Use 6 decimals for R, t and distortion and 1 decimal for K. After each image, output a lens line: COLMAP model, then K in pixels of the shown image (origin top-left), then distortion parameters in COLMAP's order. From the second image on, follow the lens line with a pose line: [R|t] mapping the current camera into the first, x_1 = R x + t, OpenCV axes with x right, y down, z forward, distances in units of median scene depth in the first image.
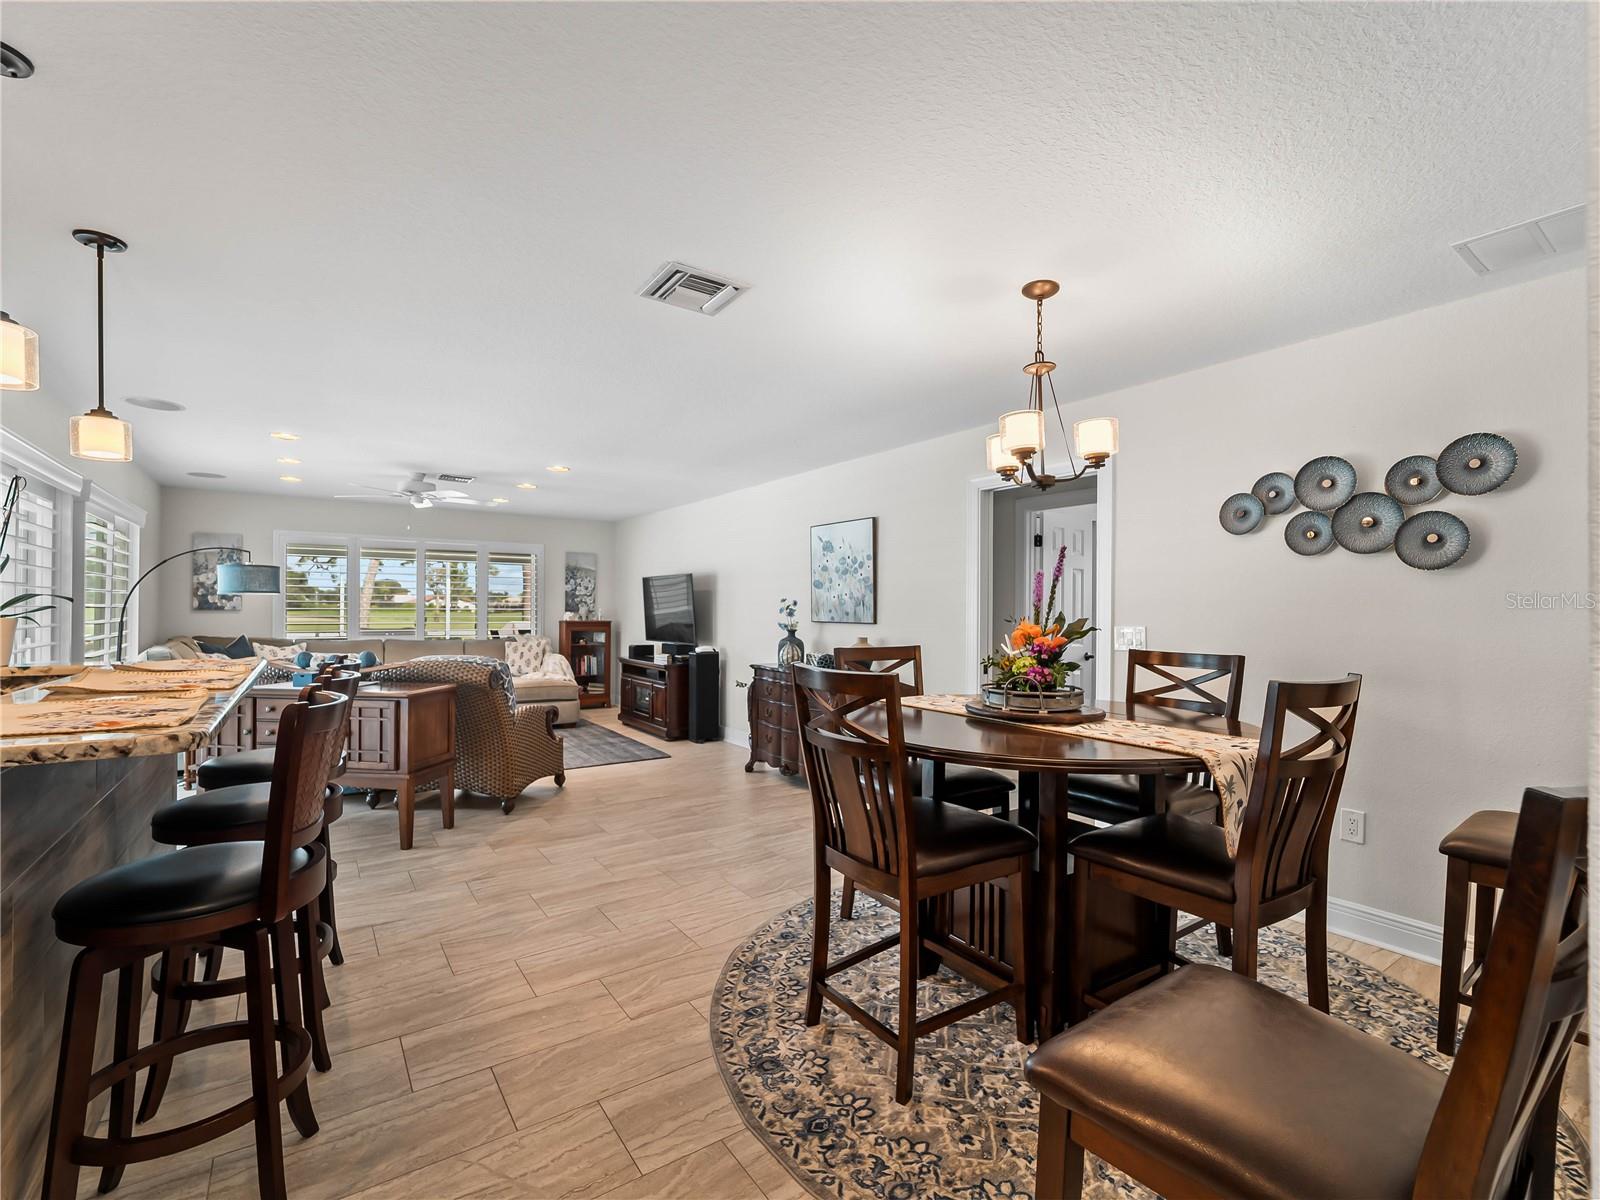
lens RADIAL K [[730.7, 0, 808.3], [0, 730.7, 606.1], [0, 0, 1]] dist [-0.004223, -0.000644]
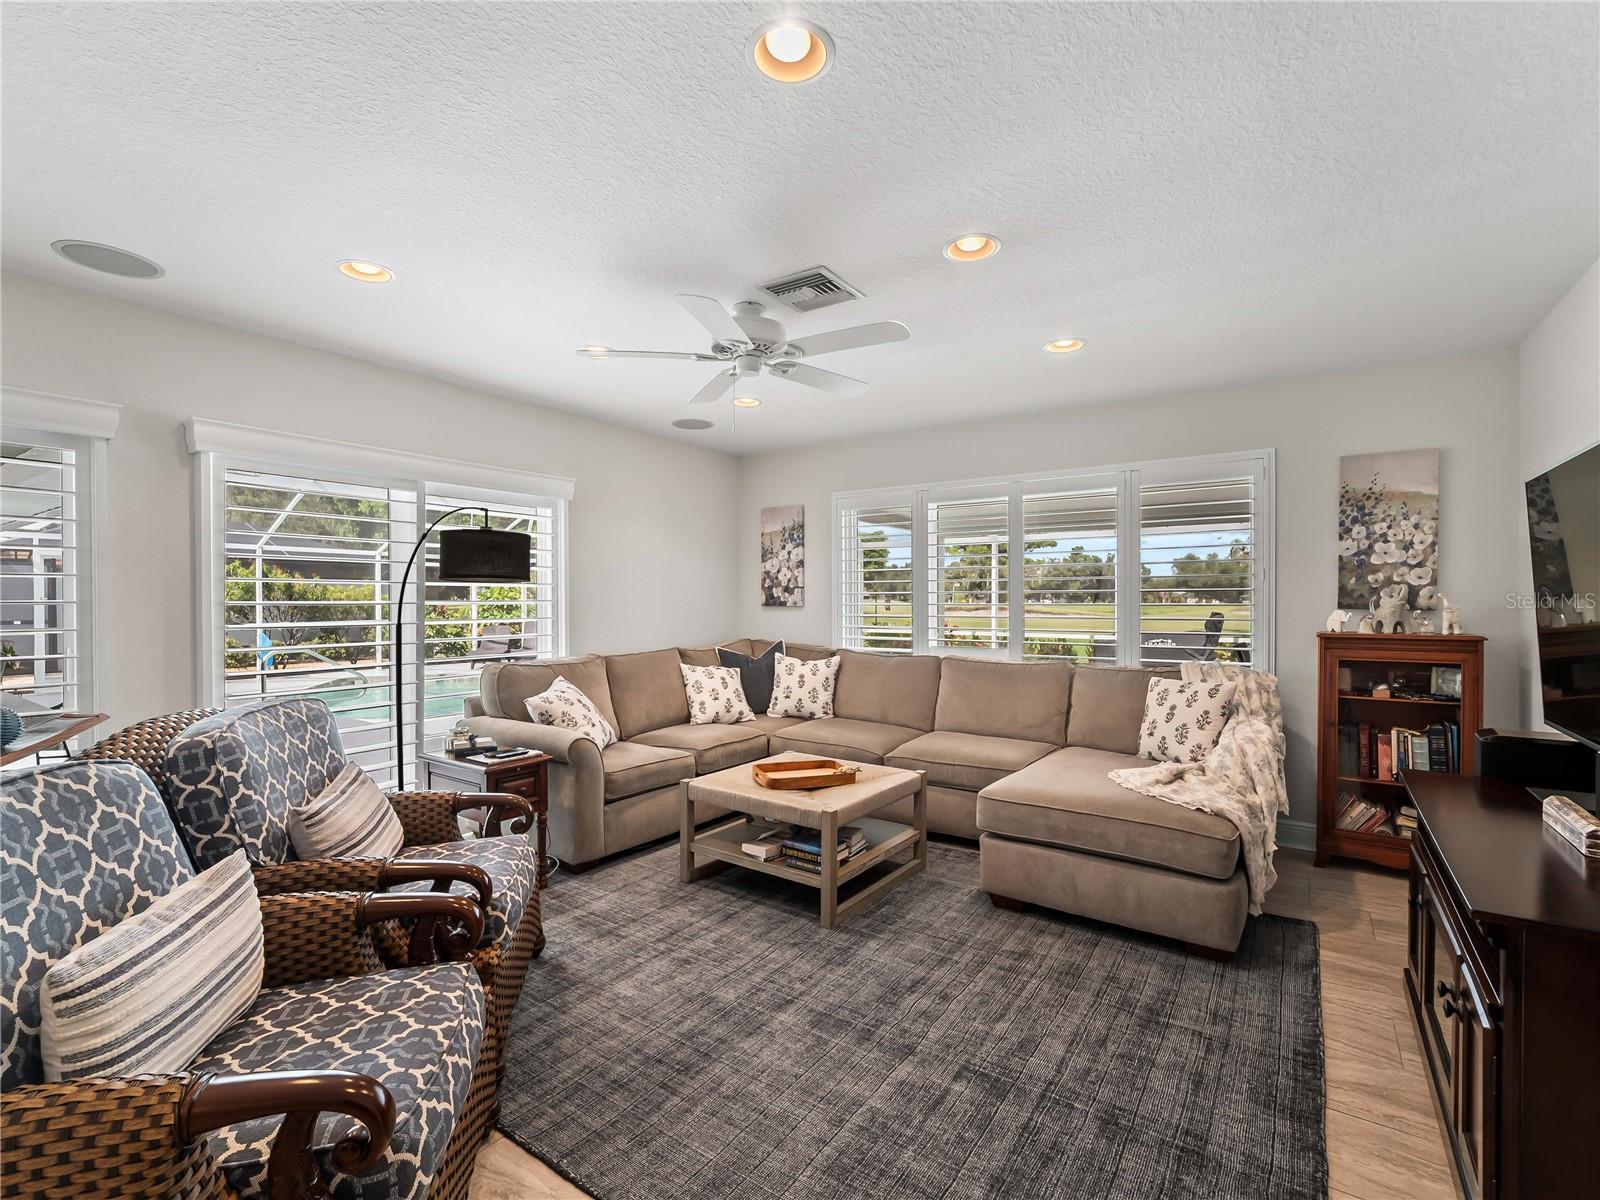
lens RADIAL K [[730.7, 0, 806.3], [0, 730.7, 601.7], [0, 0, 1]] dist [-0.004223, -0.000644]
pose [[0.349775, -0.007063, -0.936807, -0.083536], [0.008057, 0.999957, -0.004531, 0.004180], [0.936799, -0.005963, 0.349817, 0.764409]]
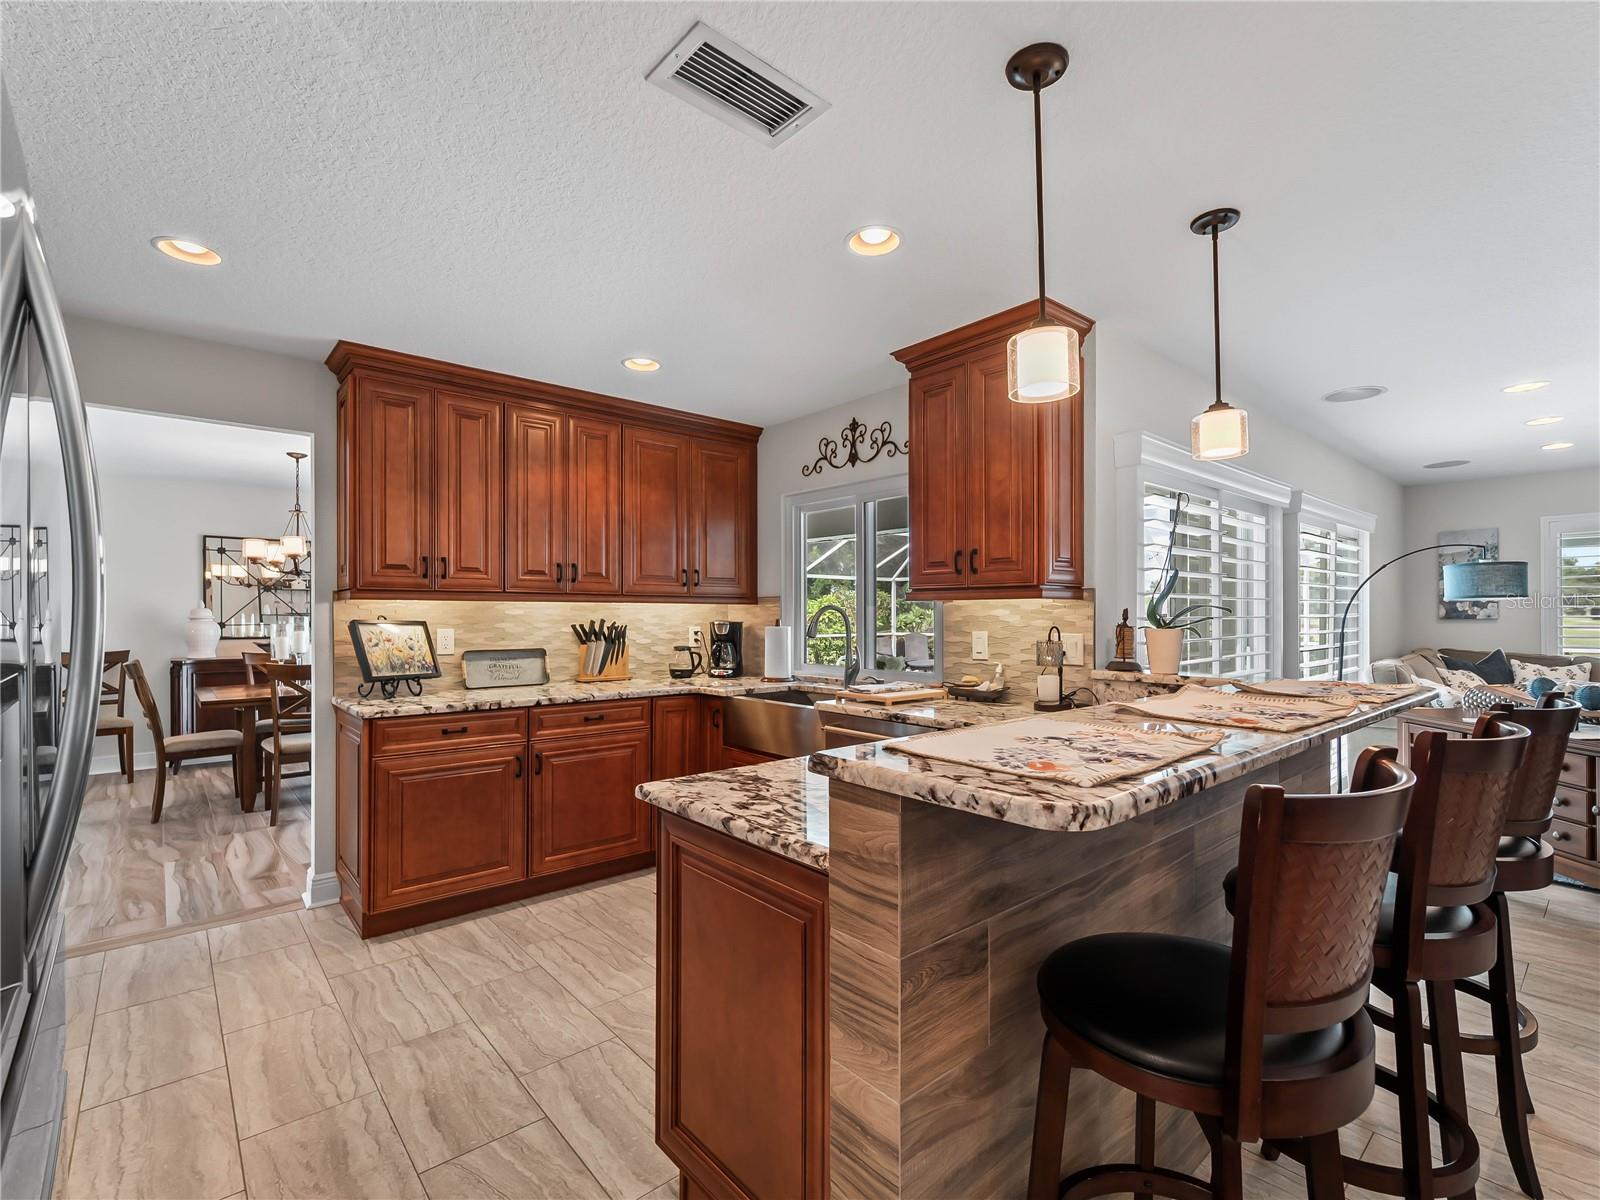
lens RADIAL K [[730.7, 0, 789.9], [0, 730.7, 615.6], [0, 0, 1]] dist [-0.004223, -0.000644]
pose [[0.099584, -0.007718, -0.994999, -0.035318], [0.008397, 0.999941, -0.006915, 0.000233], [0.994994, -0.007666, 0.099643, 0.118286]]
